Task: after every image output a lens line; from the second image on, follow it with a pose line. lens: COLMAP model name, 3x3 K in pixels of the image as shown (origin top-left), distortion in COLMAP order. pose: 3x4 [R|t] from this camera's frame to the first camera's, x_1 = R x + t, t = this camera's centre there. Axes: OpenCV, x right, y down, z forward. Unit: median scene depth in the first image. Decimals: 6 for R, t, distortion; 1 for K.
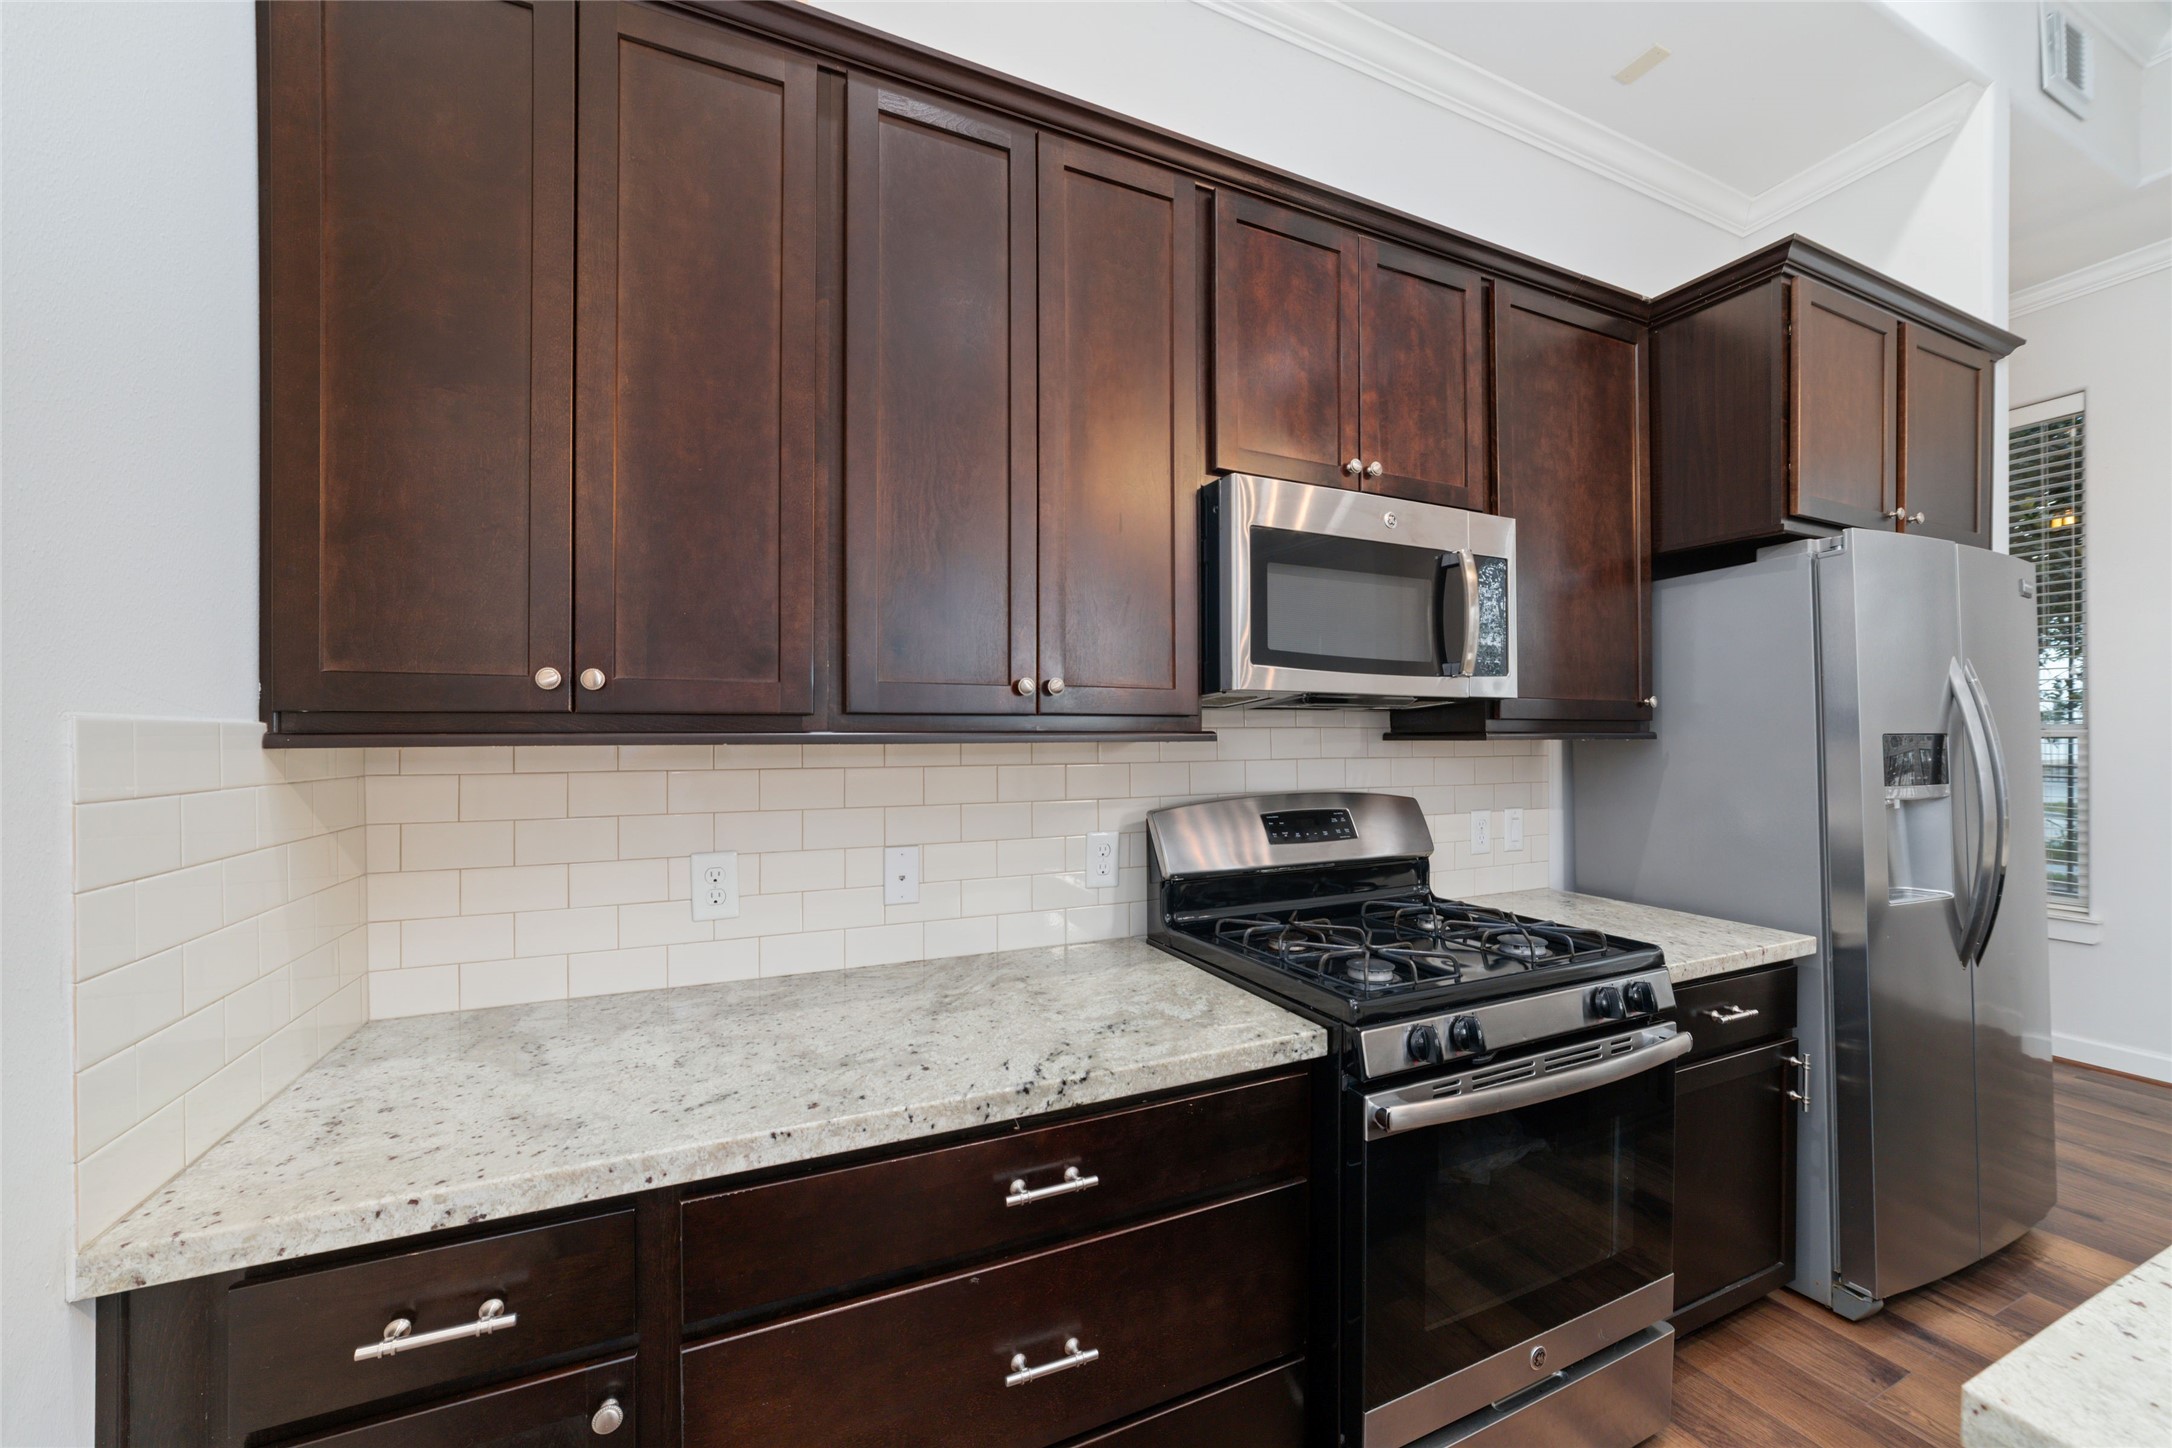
lens RADIAL K [[821.2, 0, 1088.7], [0, 821.2, 730.2], [0, 0, 1]] dist [-0.012501, 0.002110]
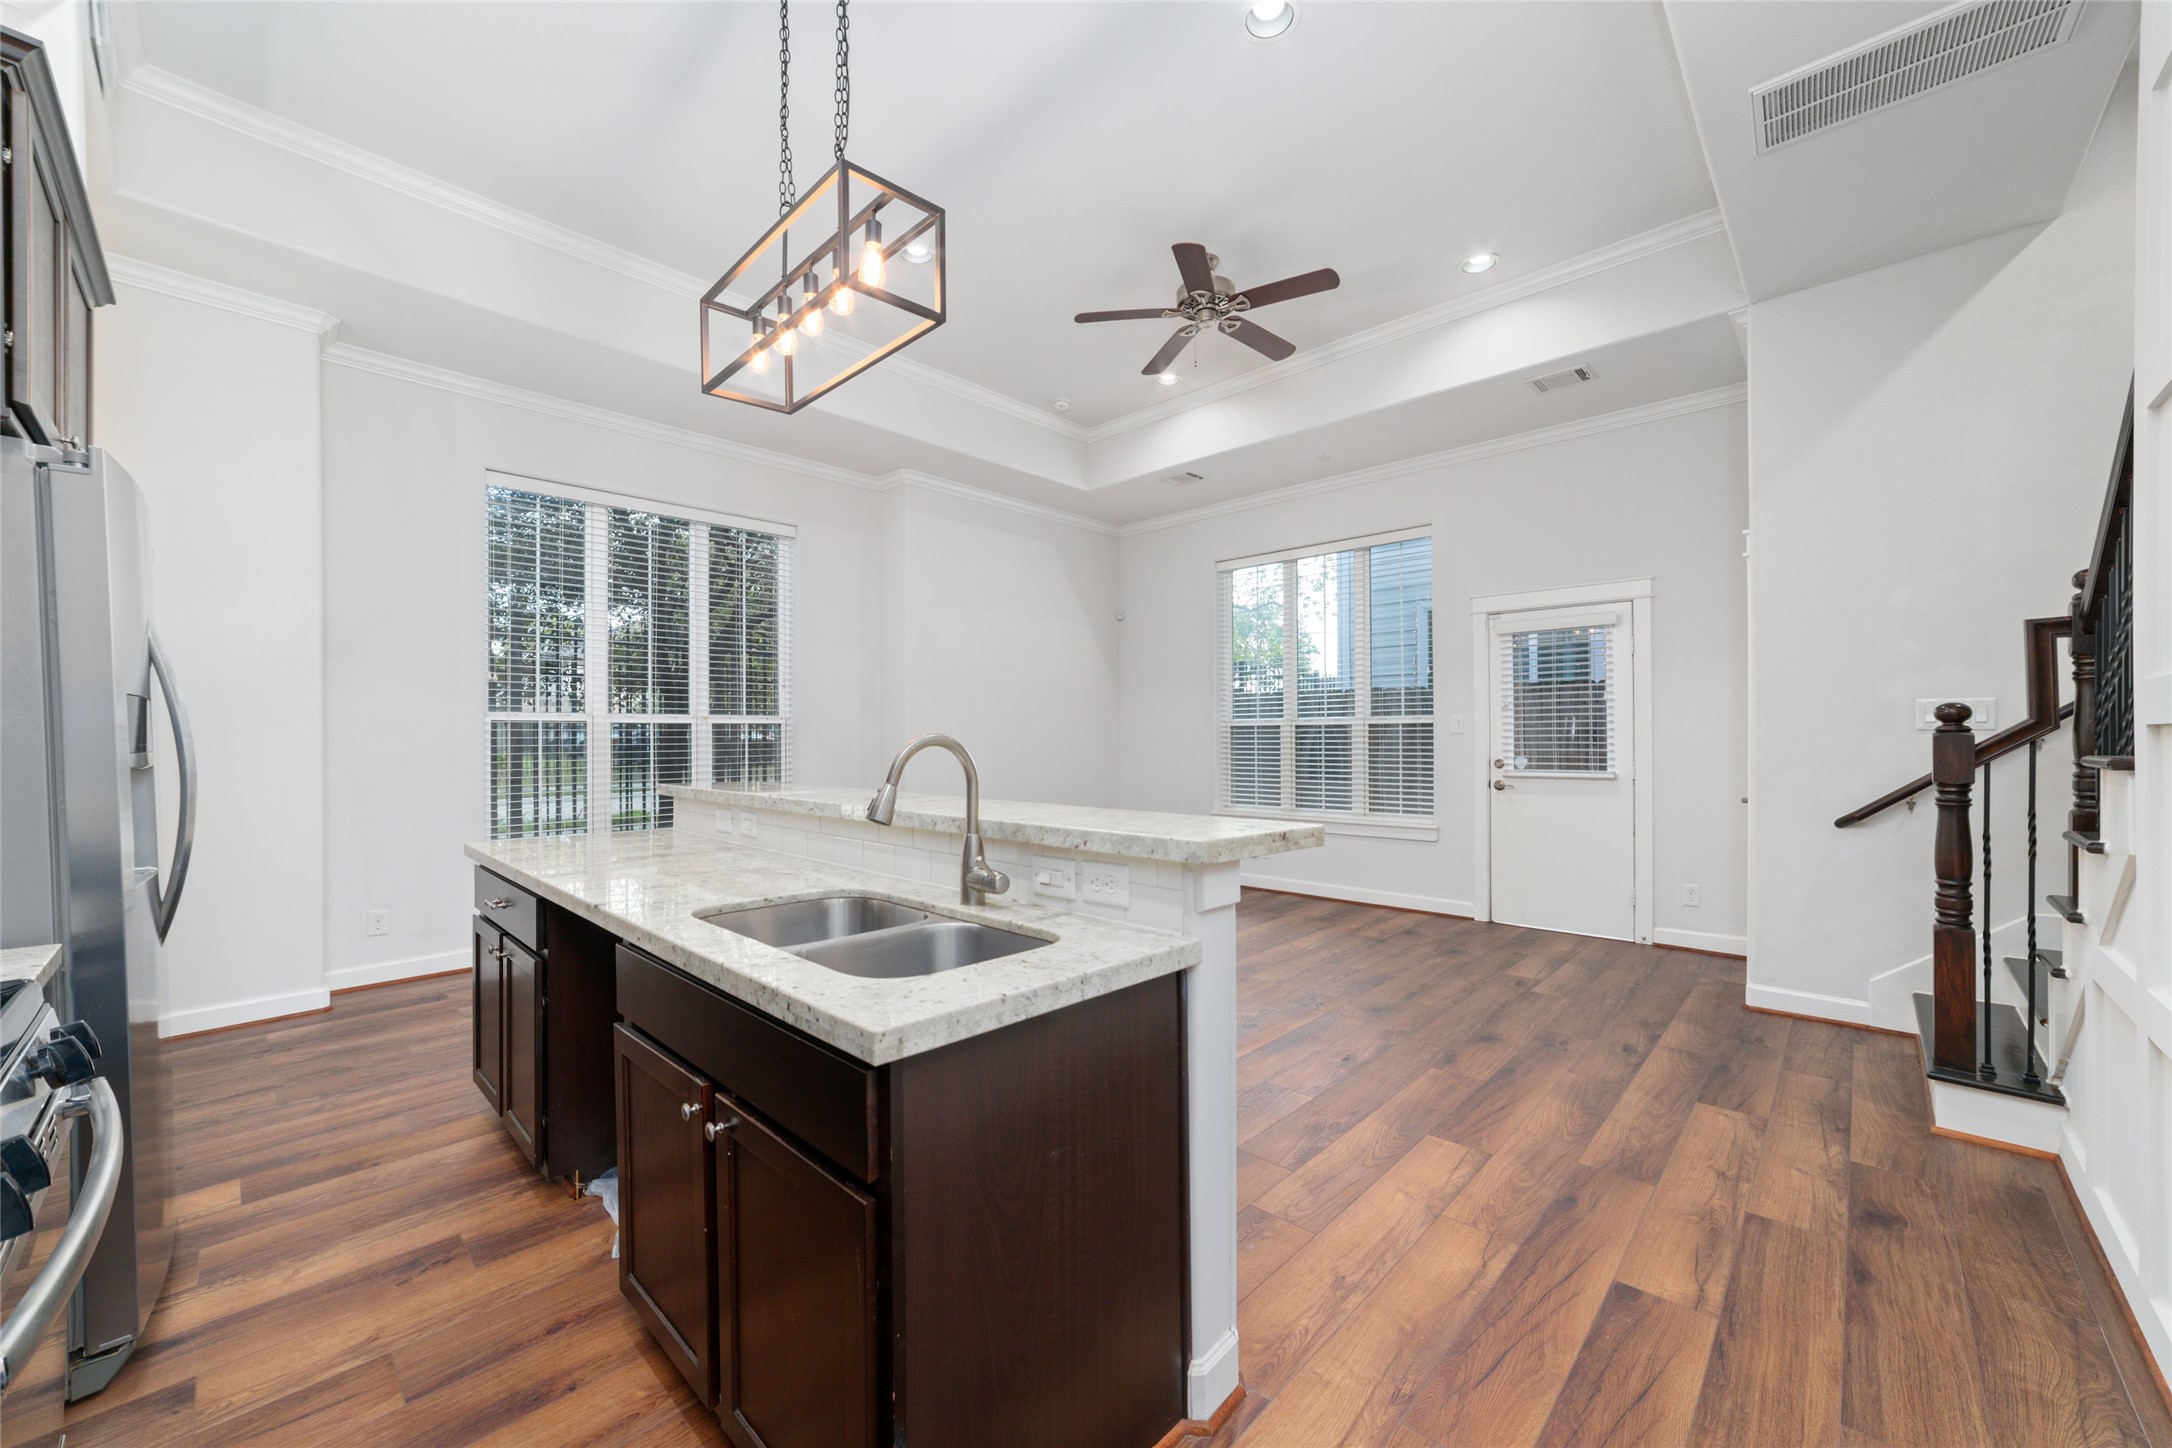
lens RADIAL K [[821.2, 0, 1086.7], [0, 821.2, 736.9], [0, 0, 1]] dist [-0.012501, 0.002110]
pose [[-0.379457, 0.005095, 0.925195, -0.232410], [-0.002881, 0.999973, -0.006688, 0.063480], [-0.925205, -0.005204, -0.379432, 0.409561]]
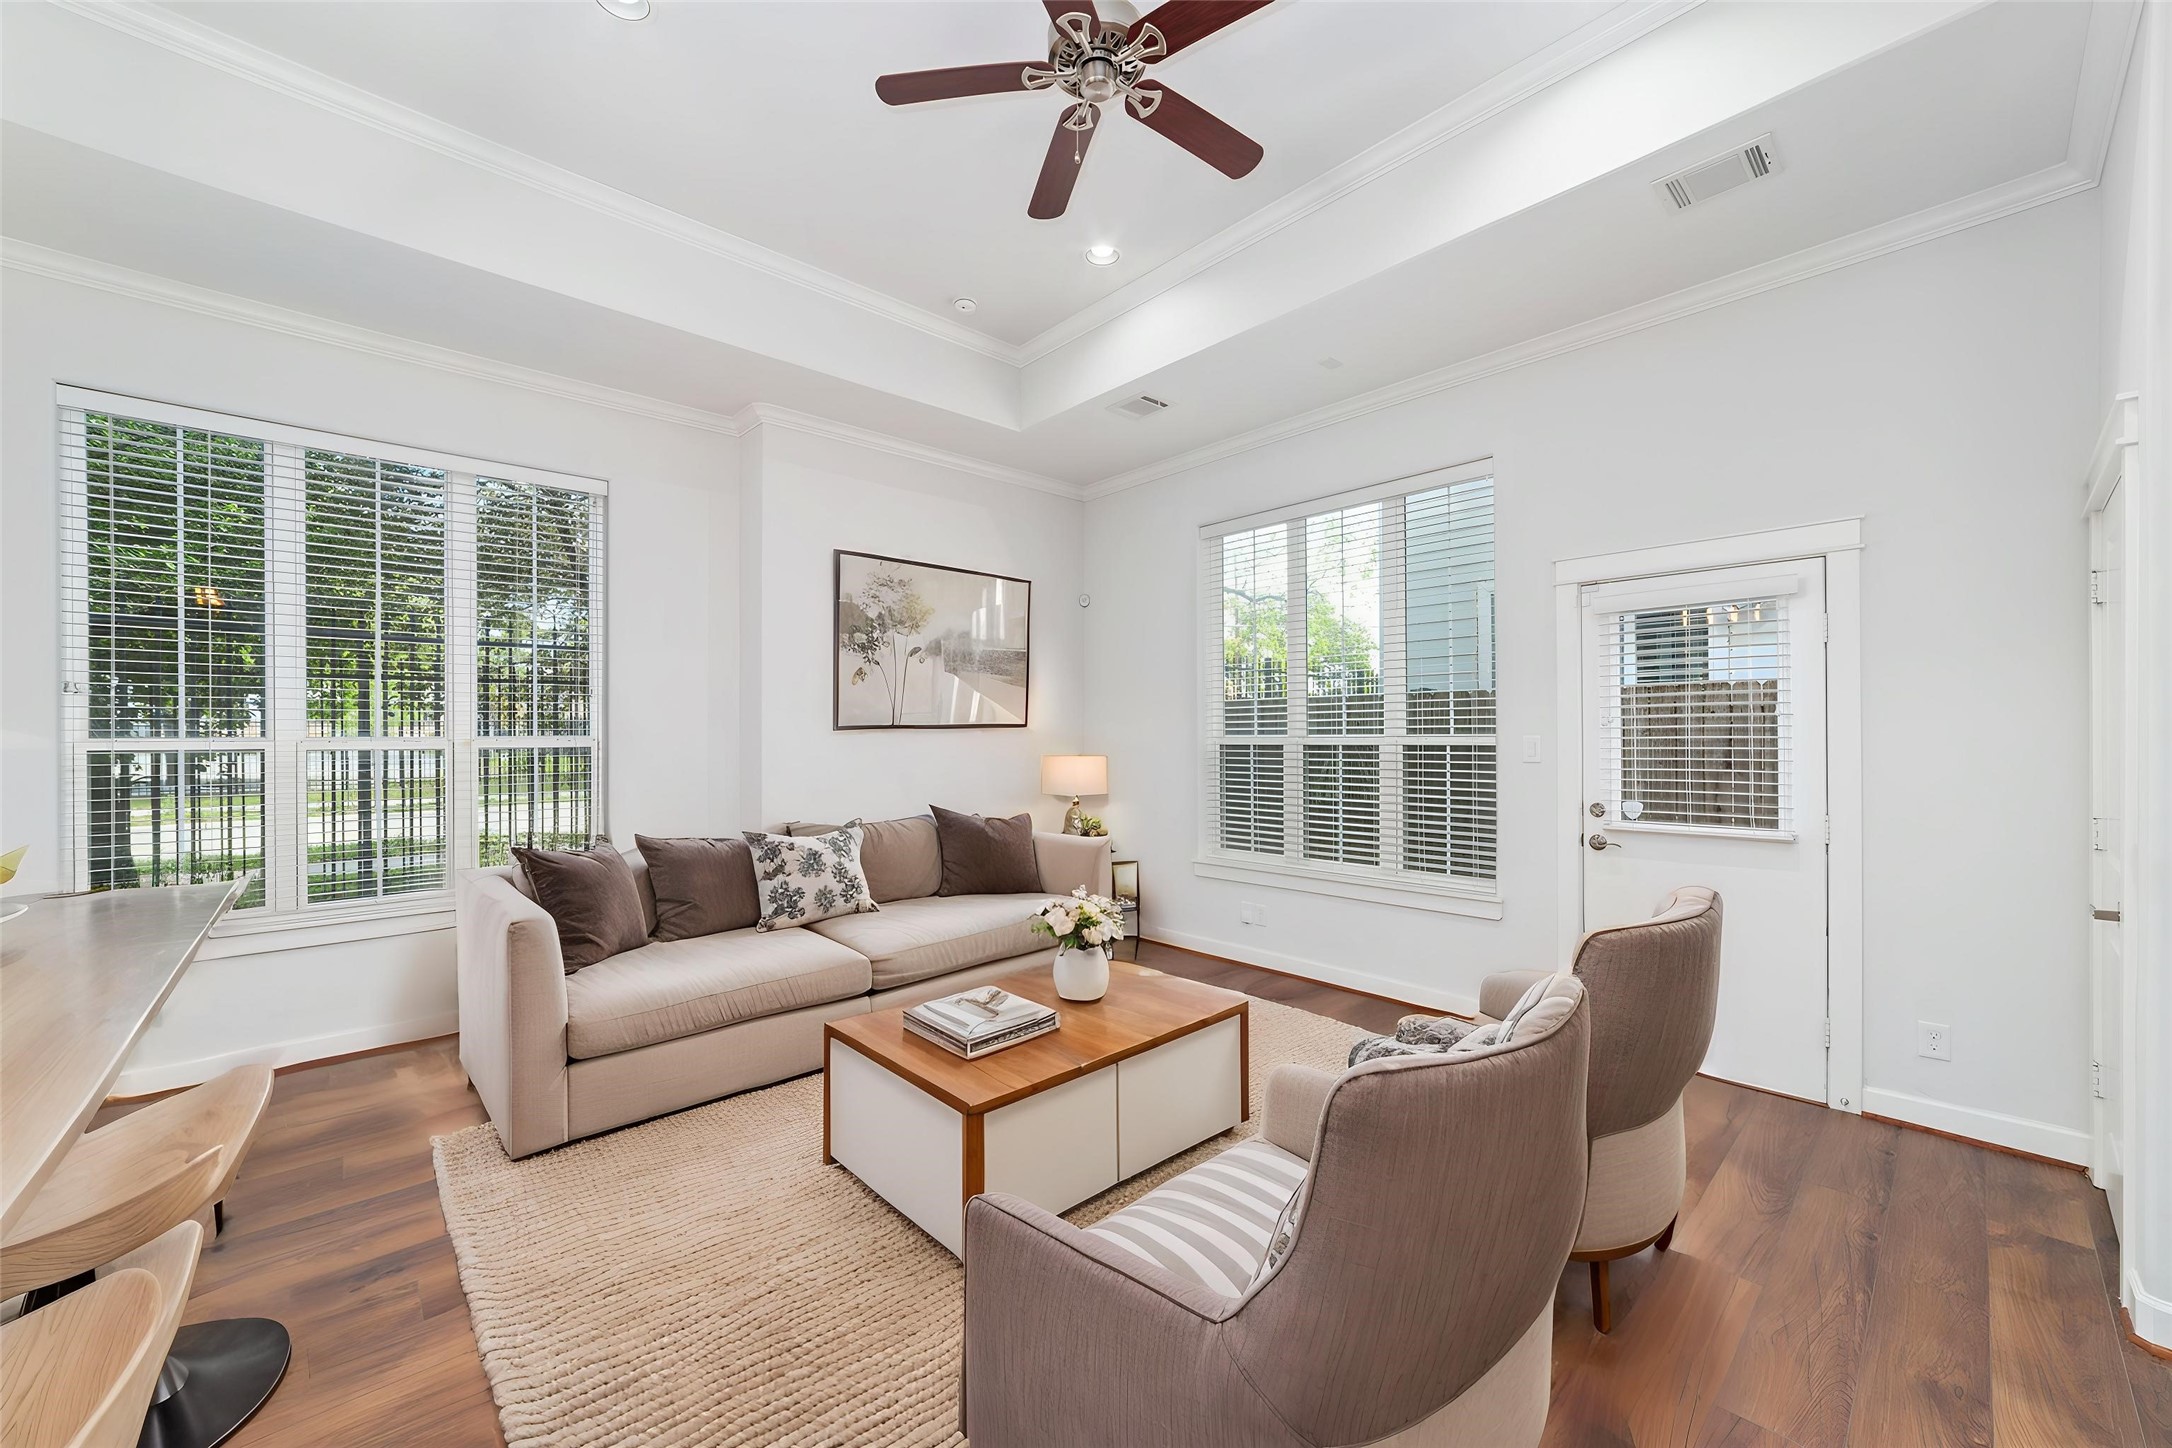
lens RADIAL K [[816.8, 0, 1090.1], [0, 816.8, 736.5], [0, 0, 1]] dist [-0.006359, 0.000893]
pose [[-0.316422, 0.003403, 0.948612, 0.560811], [-0.002463, 0.999987, -0.004409, -0.040478], [-0.948615, -0.003732, -0.316410, -0.412344]]
